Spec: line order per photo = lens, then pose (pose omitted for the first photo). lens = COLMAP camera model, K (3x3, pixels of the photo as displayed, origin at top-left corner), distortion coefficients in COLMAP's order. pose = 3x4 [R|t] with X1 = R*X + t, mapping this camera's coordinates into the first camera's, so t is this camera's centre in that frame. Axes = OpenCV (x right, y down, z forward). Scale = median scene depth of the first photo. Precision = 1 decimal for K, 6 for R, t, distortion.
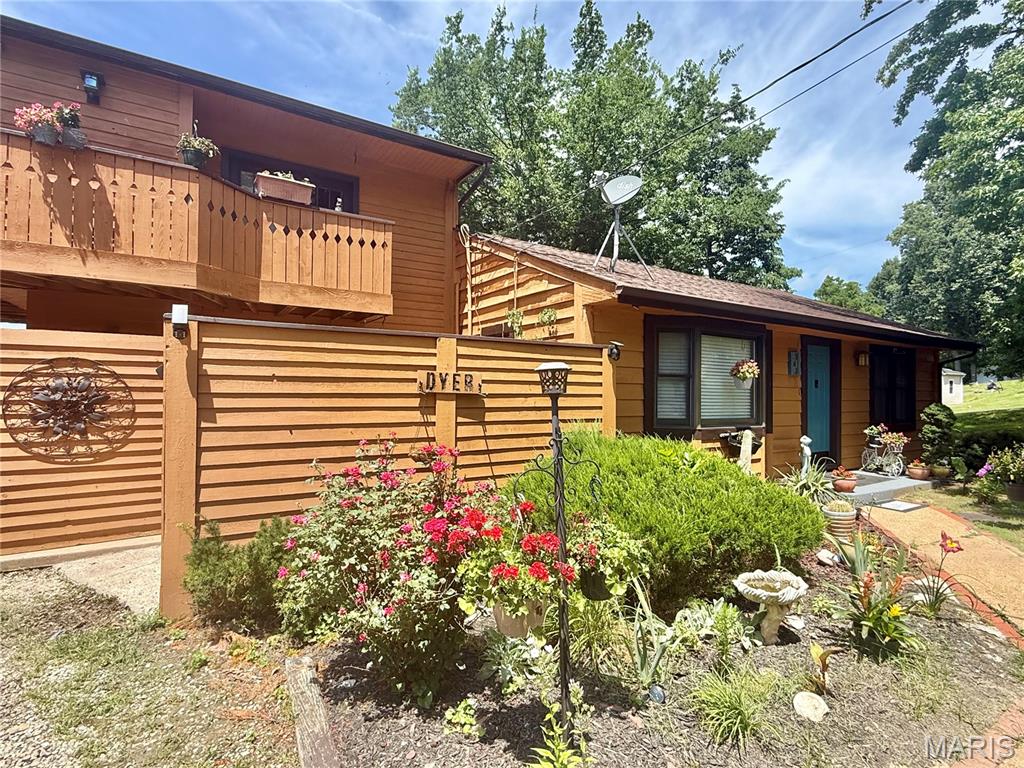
lens RADIAL K [[506.7, 0, 511.4], [0, 506.7, 383.0], [0, 0, 1]] dist [0.006583, 0.000768]
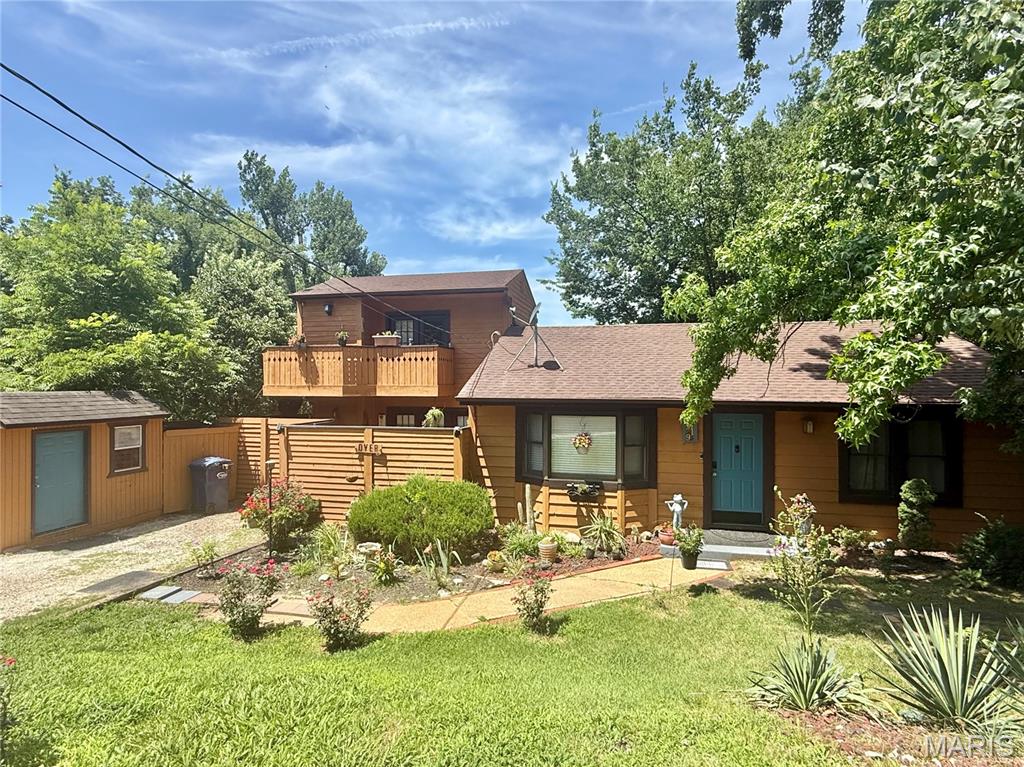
lens RADIAL K [[506.7, 0, 511.2], [0, 506.7, 386.4], [0, 0, 1]] dist [0.006583, 0.000768]
pose [[0.740375, -0.004685, -0.672178, 1.462633], [0.014614, 0.999852, 0.009128, -0.225505], [0.672035, -0.016581, 0.740334, -0.211224]]
